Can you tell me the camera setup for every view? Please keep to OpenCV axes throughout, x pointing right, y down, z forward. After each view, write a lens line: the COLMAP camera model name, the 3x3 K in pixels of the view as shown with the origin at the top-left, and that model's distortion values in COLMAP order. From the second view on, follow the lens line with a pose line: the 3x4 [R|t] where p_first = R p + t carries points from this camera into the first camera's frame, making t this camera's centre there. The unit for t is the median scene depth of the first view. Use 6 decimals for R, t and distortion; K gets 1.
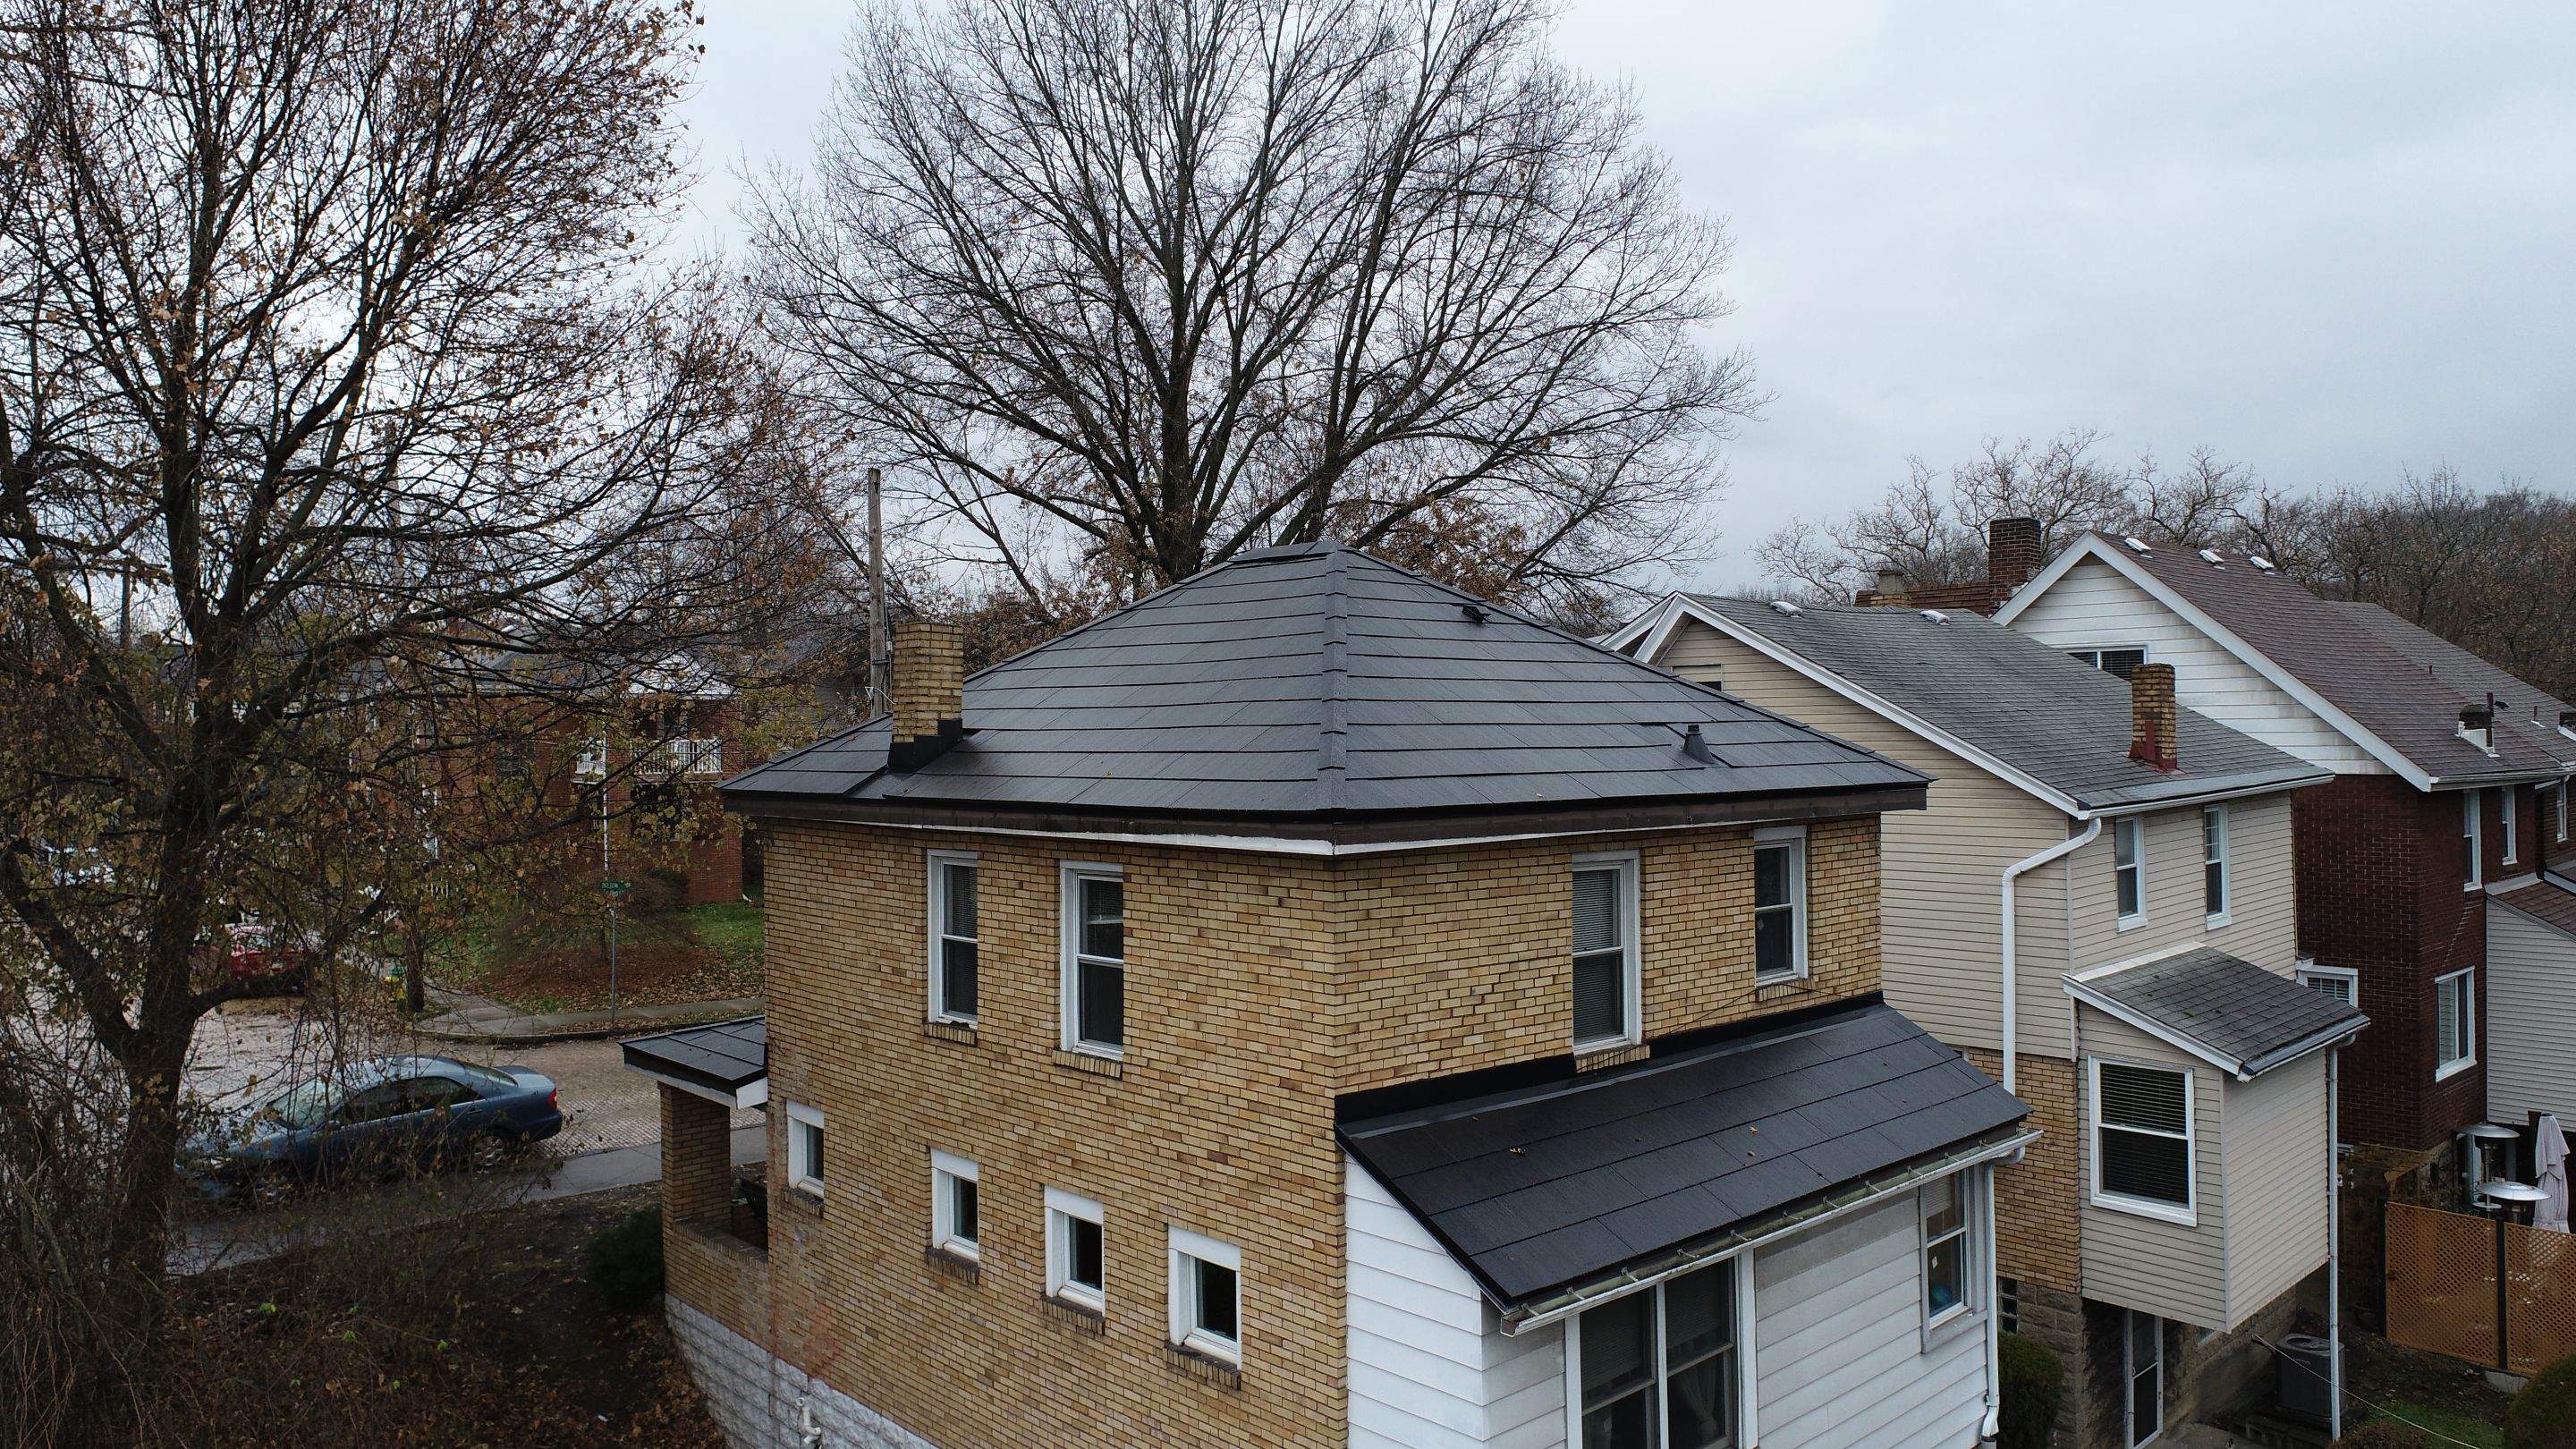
lens RADIAL K [[1737.7, 0, 1285.1], [0, 1737.7, 729.7], [0, 0, 1]] dist [-0.014465, 0.009676]
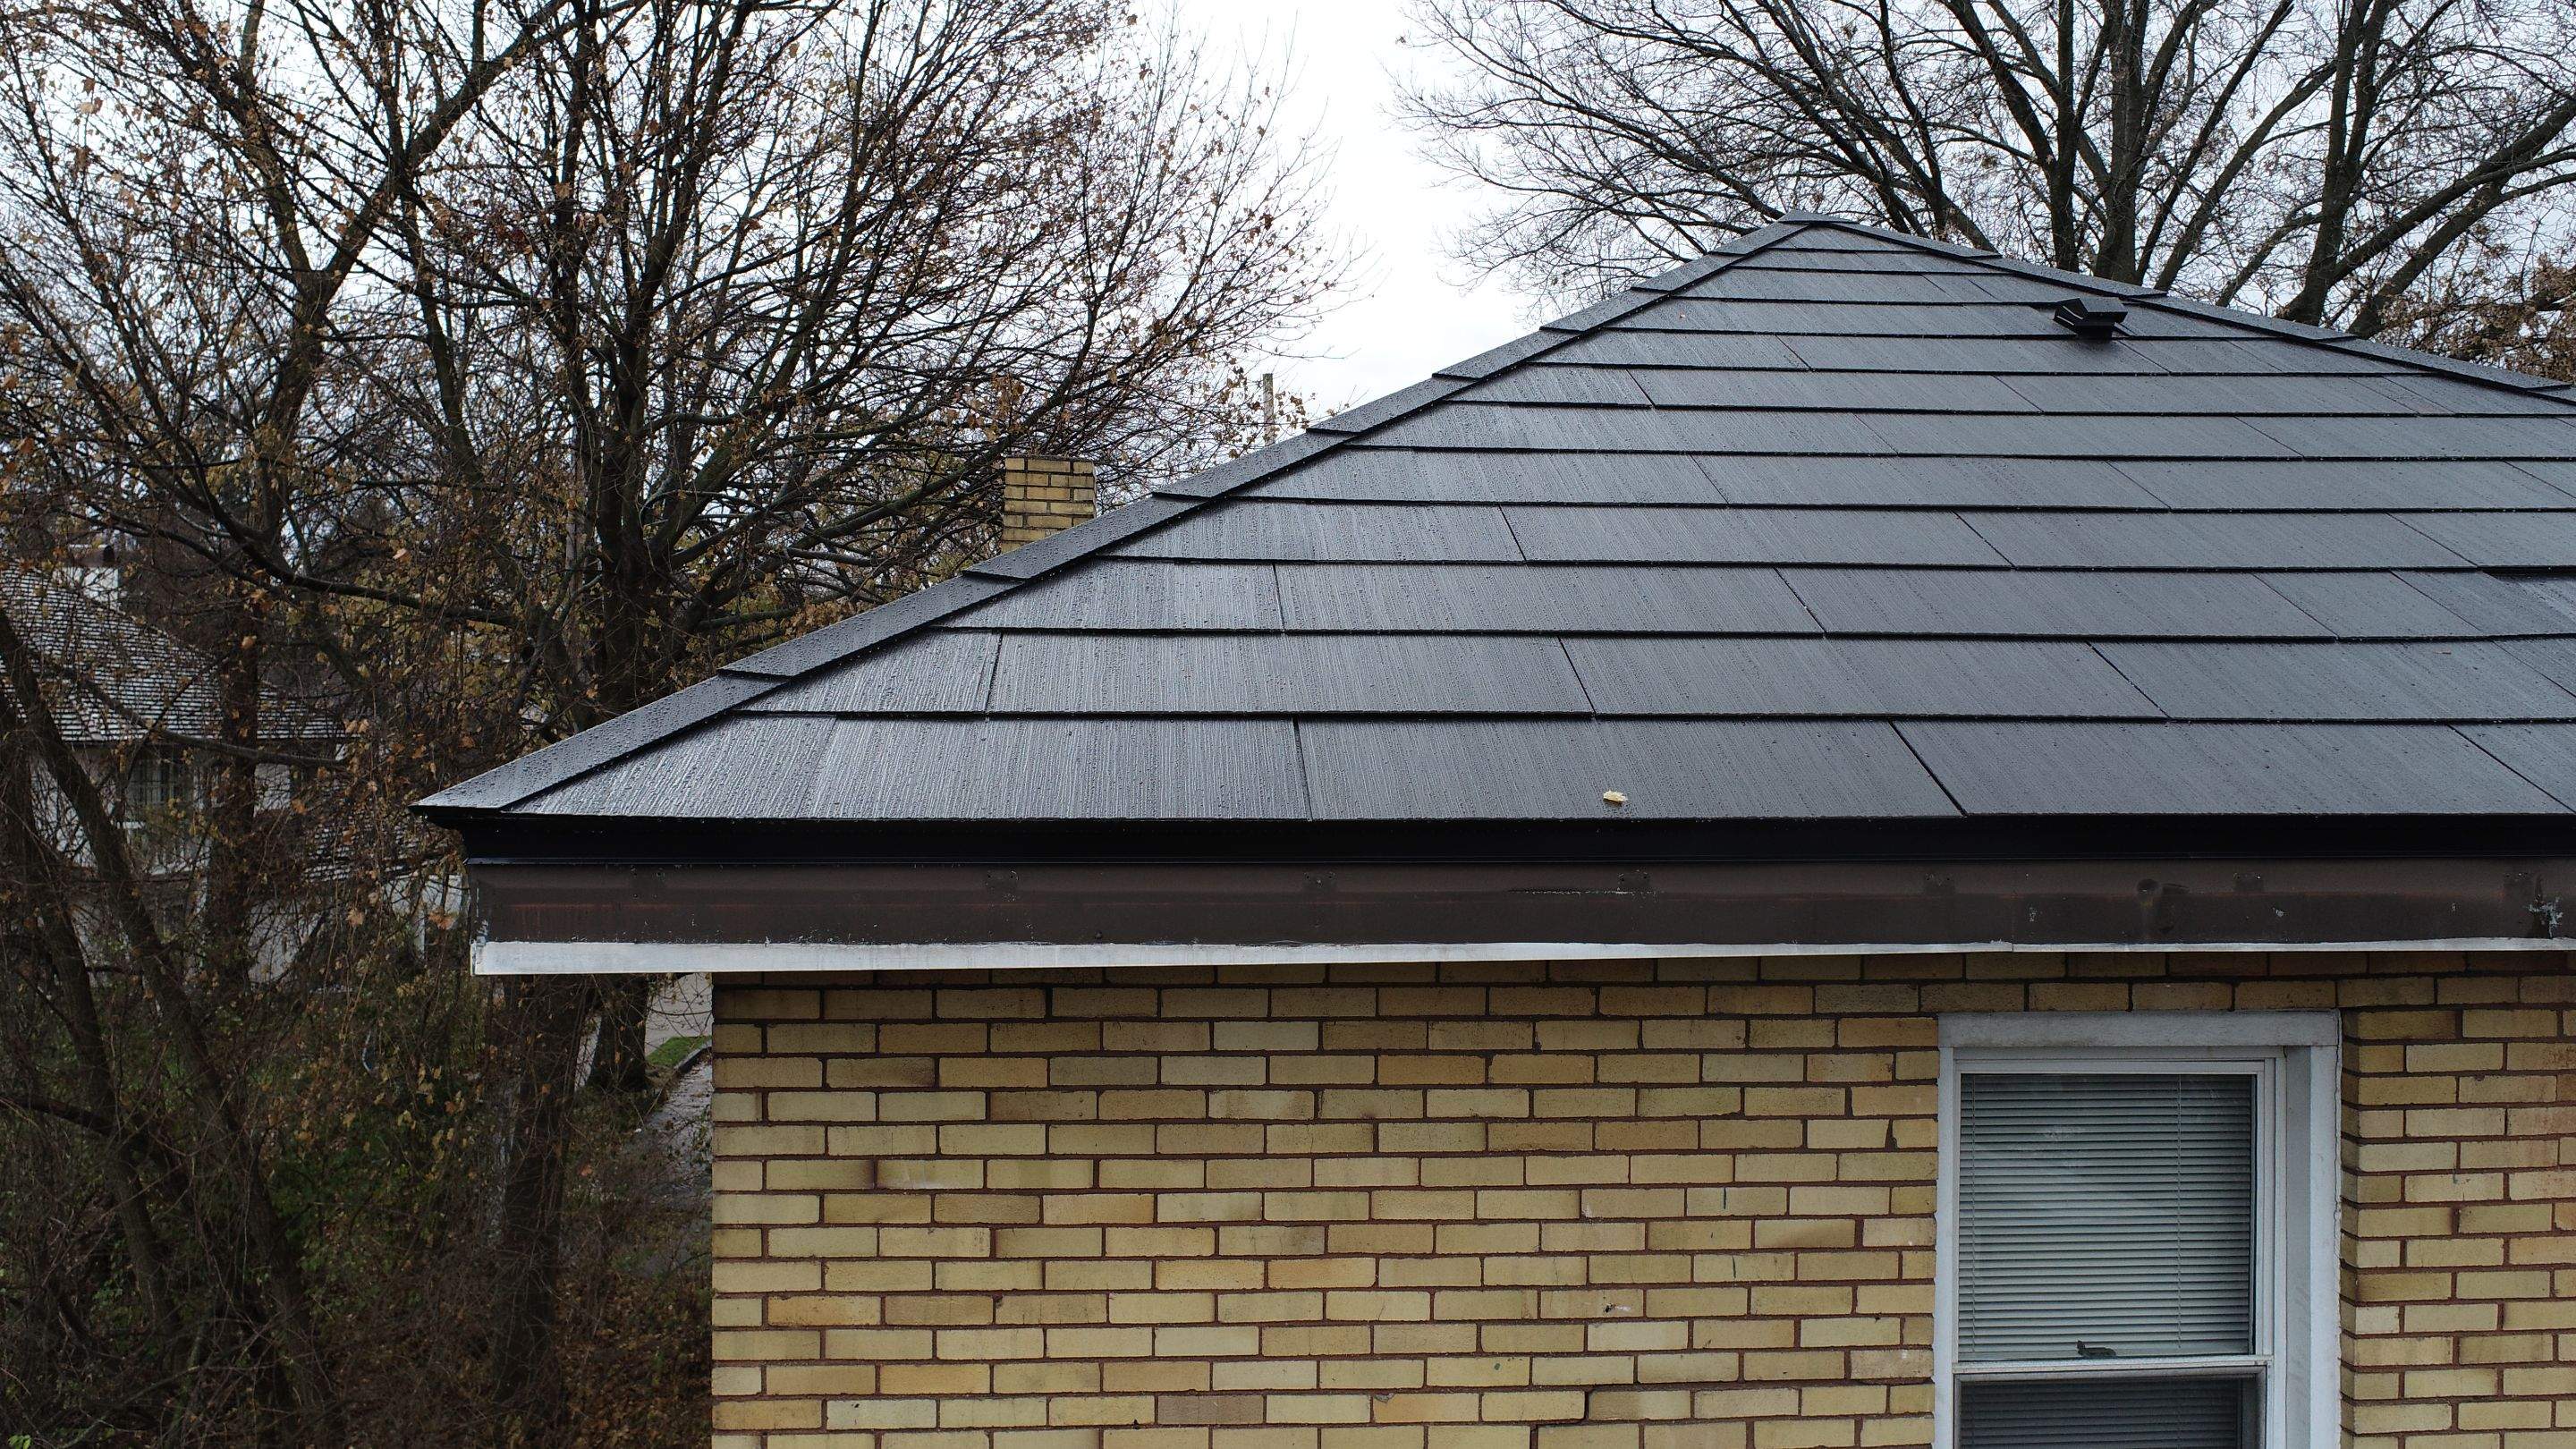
lens RADIAL K [[1737.7, 0, 1295.6], [0, 1737.7, 733.6], [0, 0, 1]] dist [-0.014465, 0.009676]
pose [[0.787227, 0.012454, -0.616537, 0.205245], [-0.003737, 0.999874, 0.015426, 0.018909], [0.616652, -0.009839, 0.787175, 0.585191]]
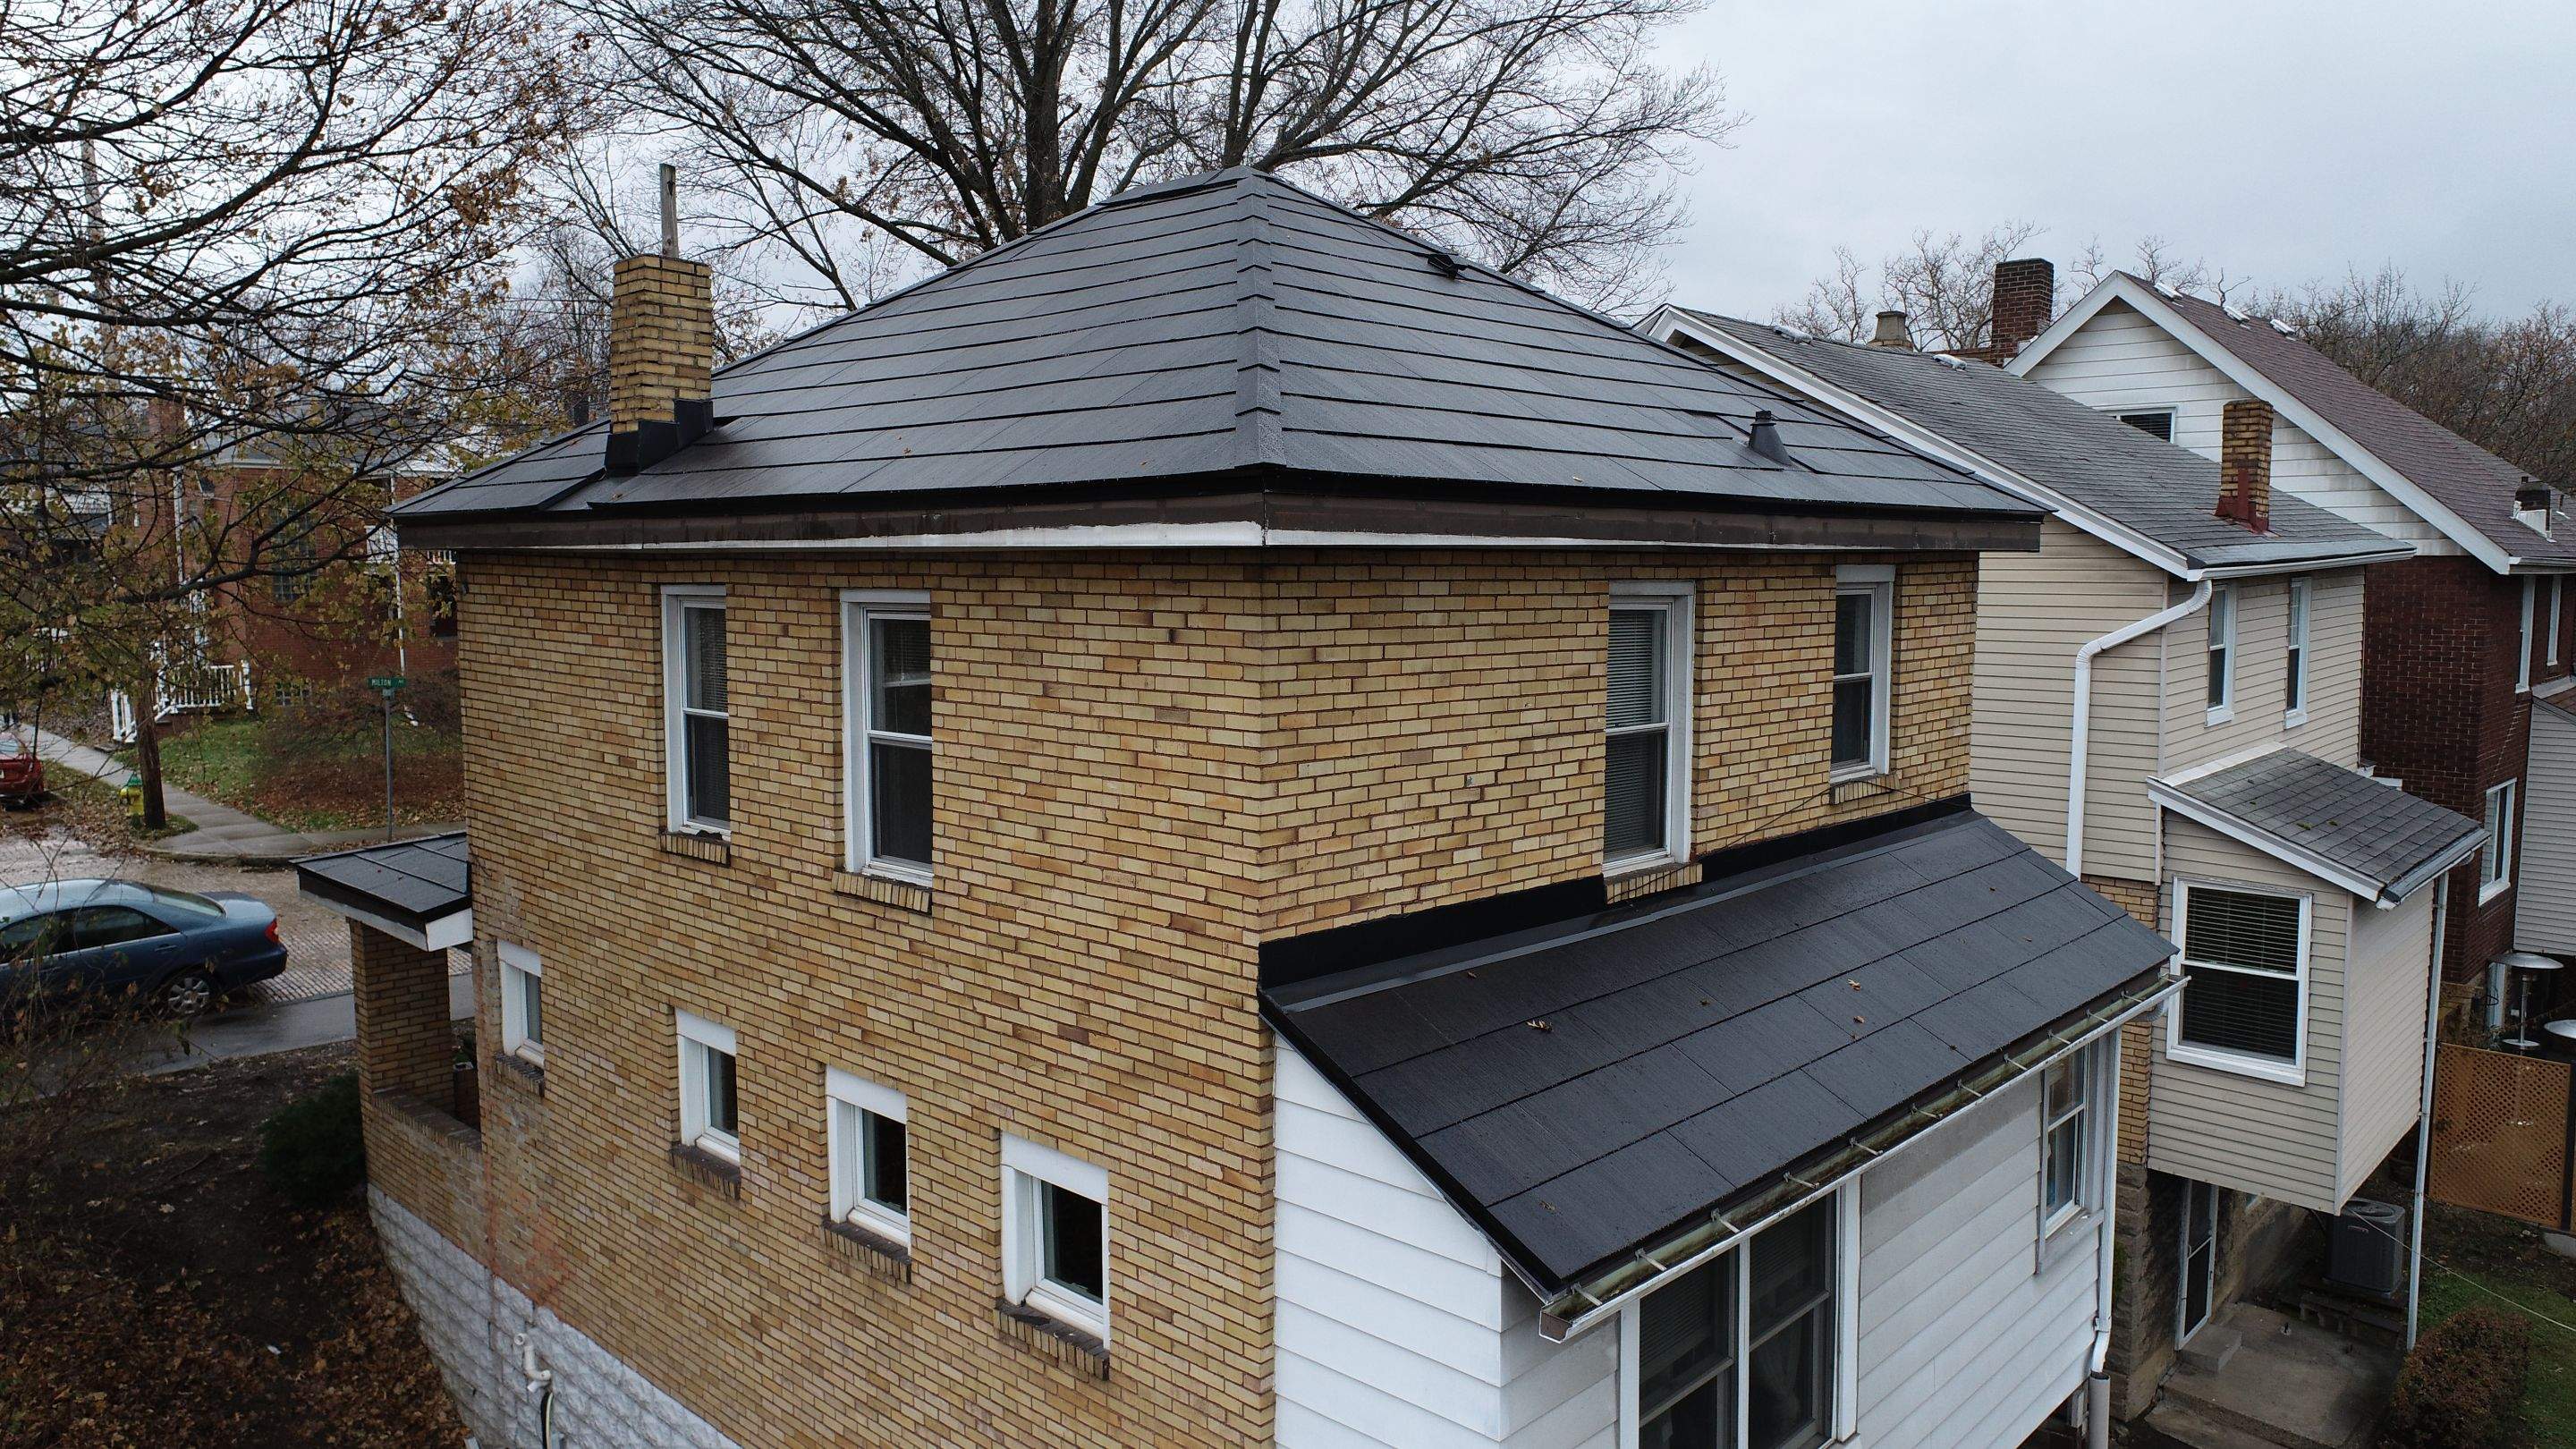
lens RADIAL K [[1737.7, 0, 1284.7], [0, 1737.7, 725.4], [0, 0, 1]] dist [-0.014465, 0.009676]
pose [[0.997786, 0.004533, 0.066345, -0.002777], [-0.011038, 0.995124, 0.098008, 0.050954], [-0.065578, -0.098523, 0.992972, 0.275193]]
